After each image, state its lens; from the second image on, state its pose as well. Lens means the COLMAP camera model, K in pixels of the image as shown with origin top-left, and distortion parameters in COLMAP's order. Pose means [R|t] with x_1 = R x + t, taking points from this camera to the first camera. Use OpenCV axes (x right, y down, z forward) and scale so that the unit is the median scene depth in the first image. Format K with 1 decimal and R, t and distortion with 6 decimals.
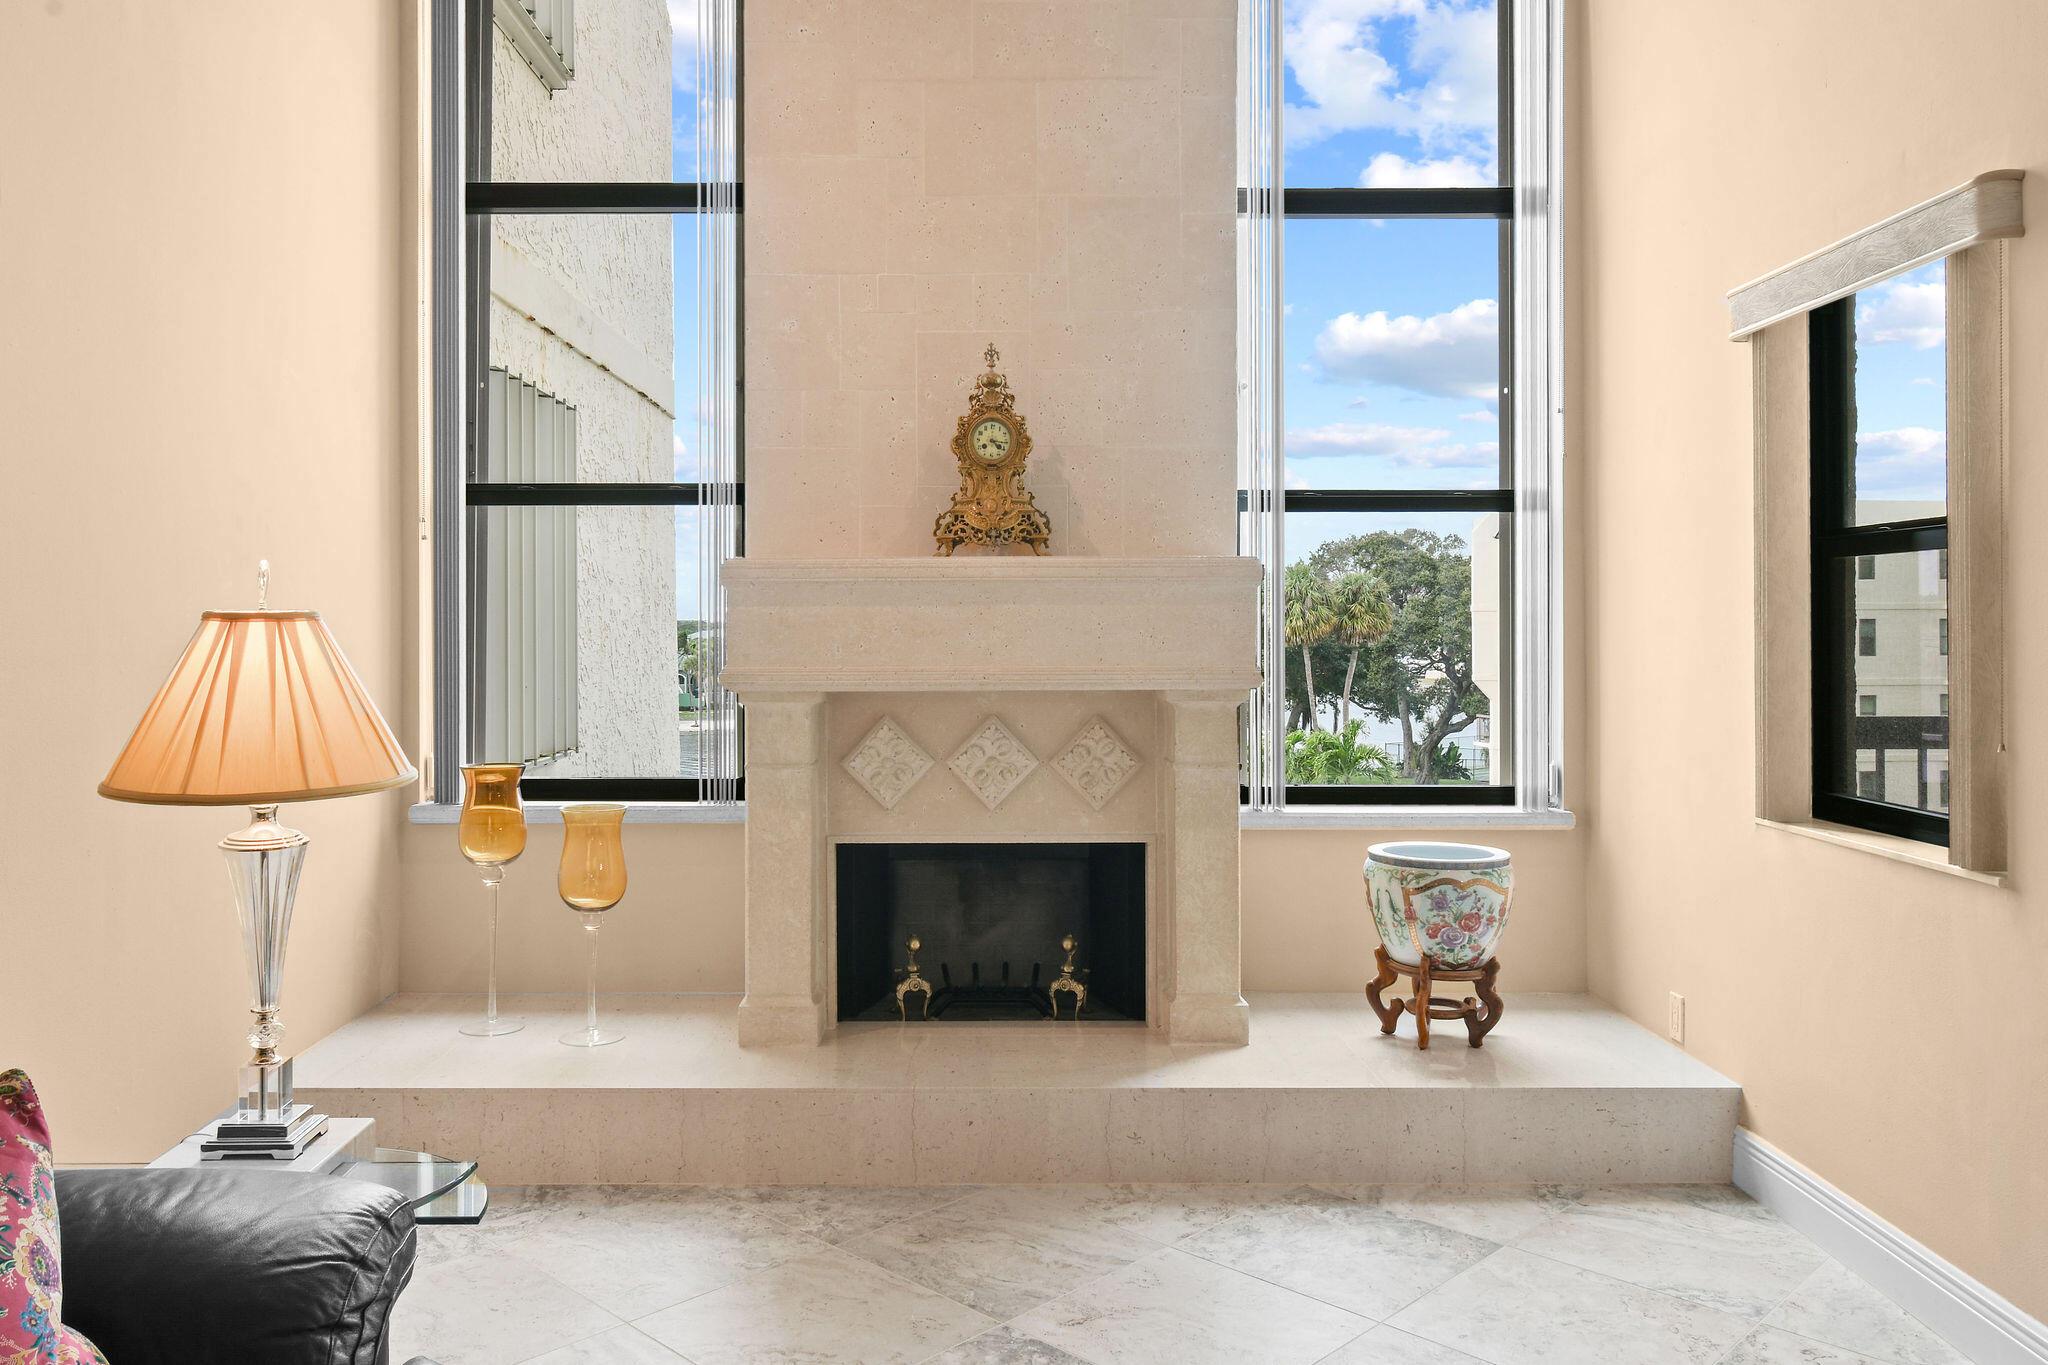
lens RADIAL K [[1557.4, 0, 1045.8], [0, 1557.4, 629.1], [0, 0, 1]] dist [0.010892, 0.003050]
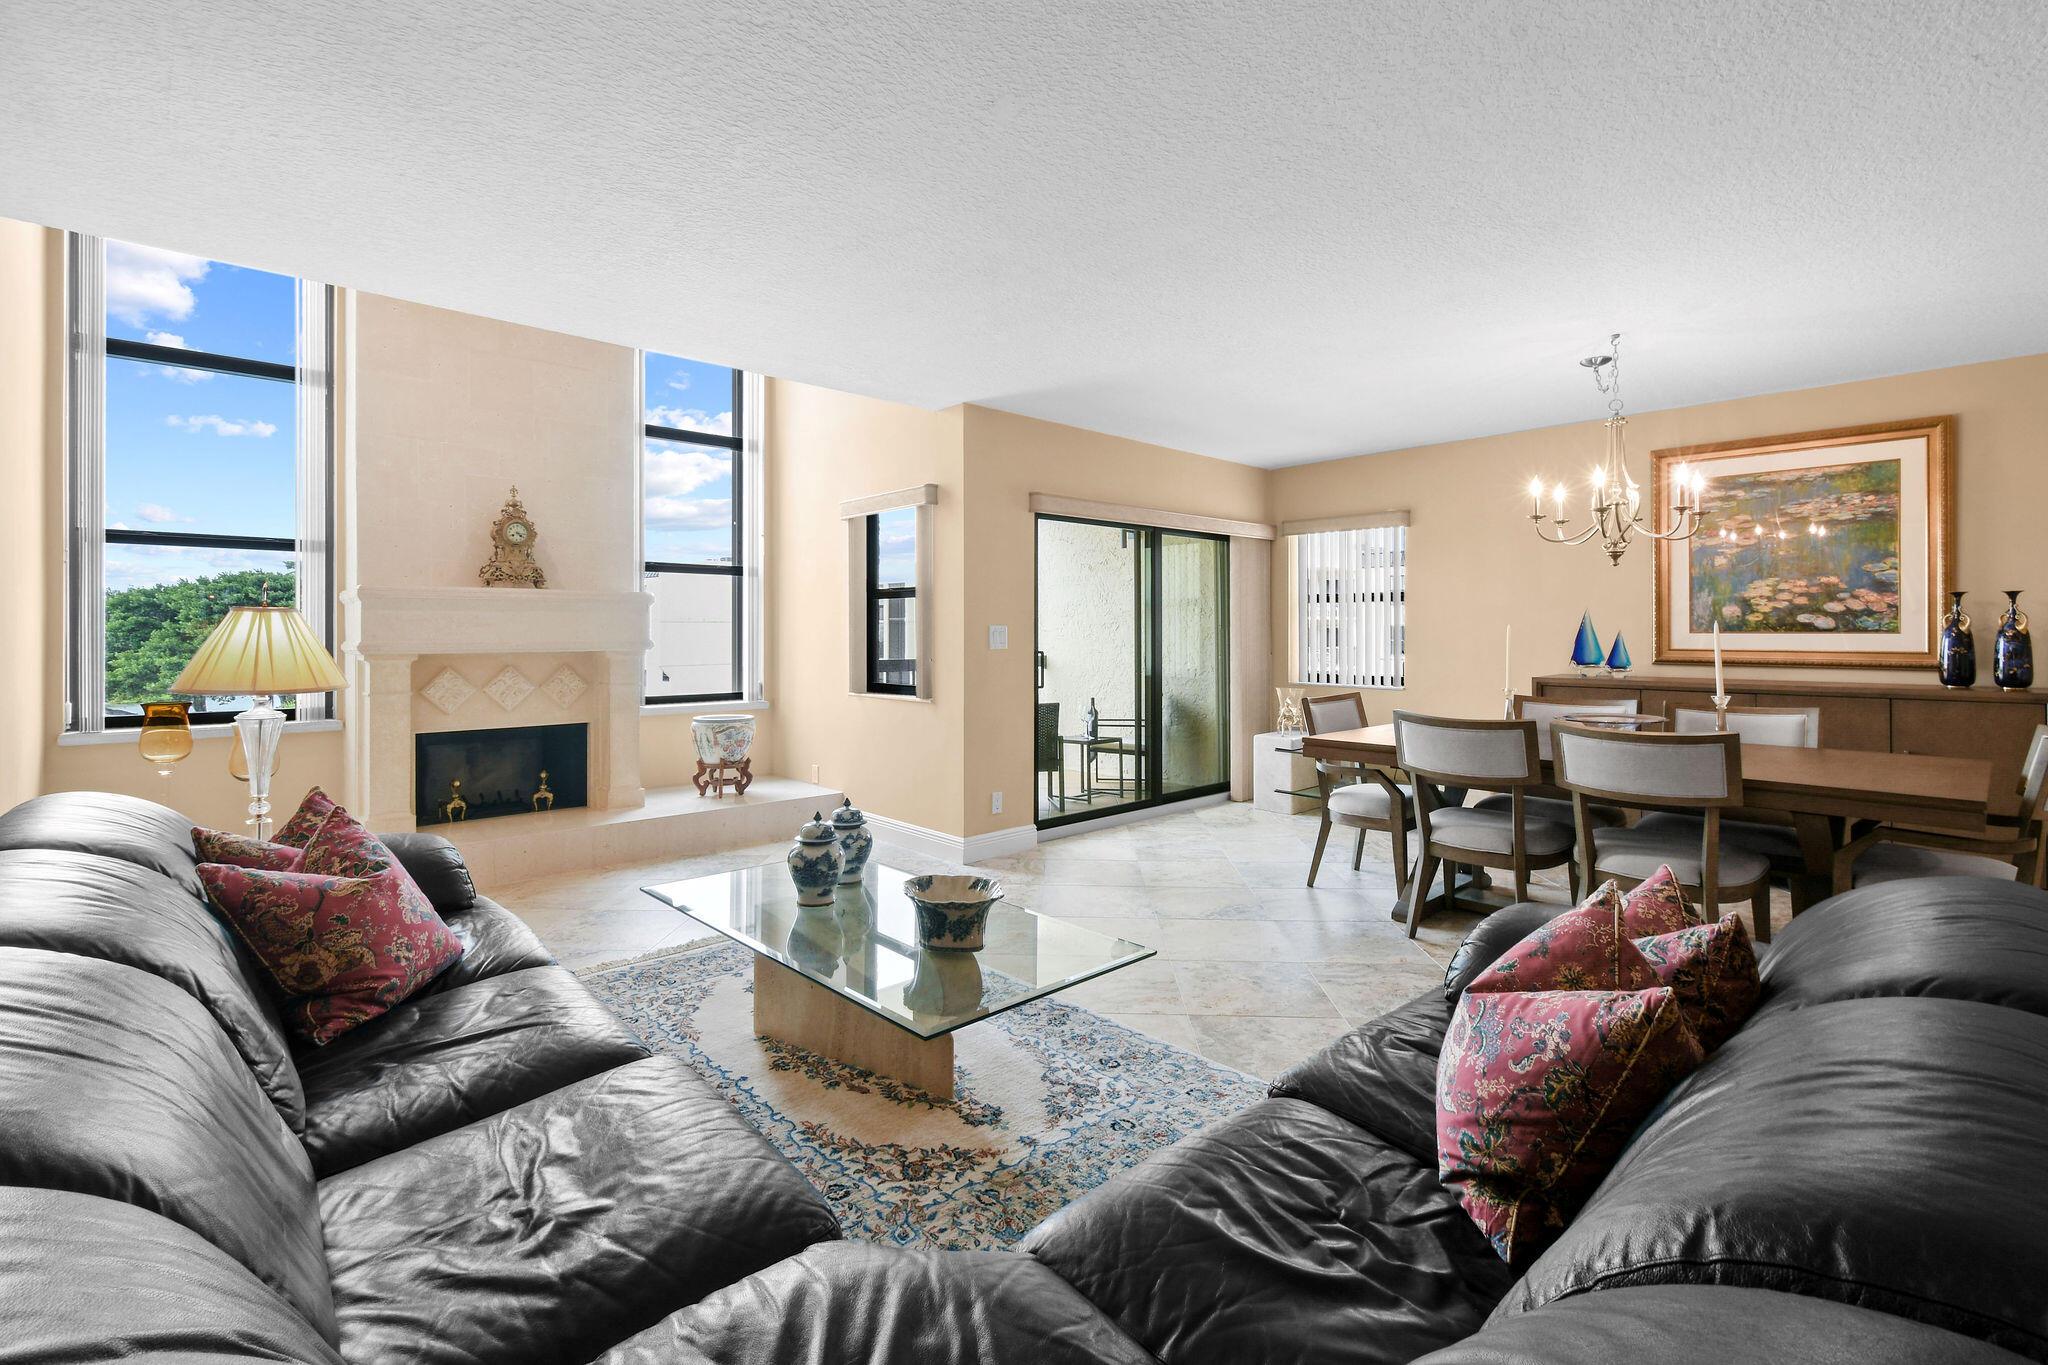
lens RADIAL K [[904.6, 0, 1034.0], [0, 904.6, 628.7], [0, 0, 1]] dist [0.013624, 0.000867]
pose [[0.746472, 0.003336, 0.665409, -0.320143], [0.000732, 0.999983, -0.005835, 0.014650], [-0.665417, 0.004842, 0.746456, -0.361612]]
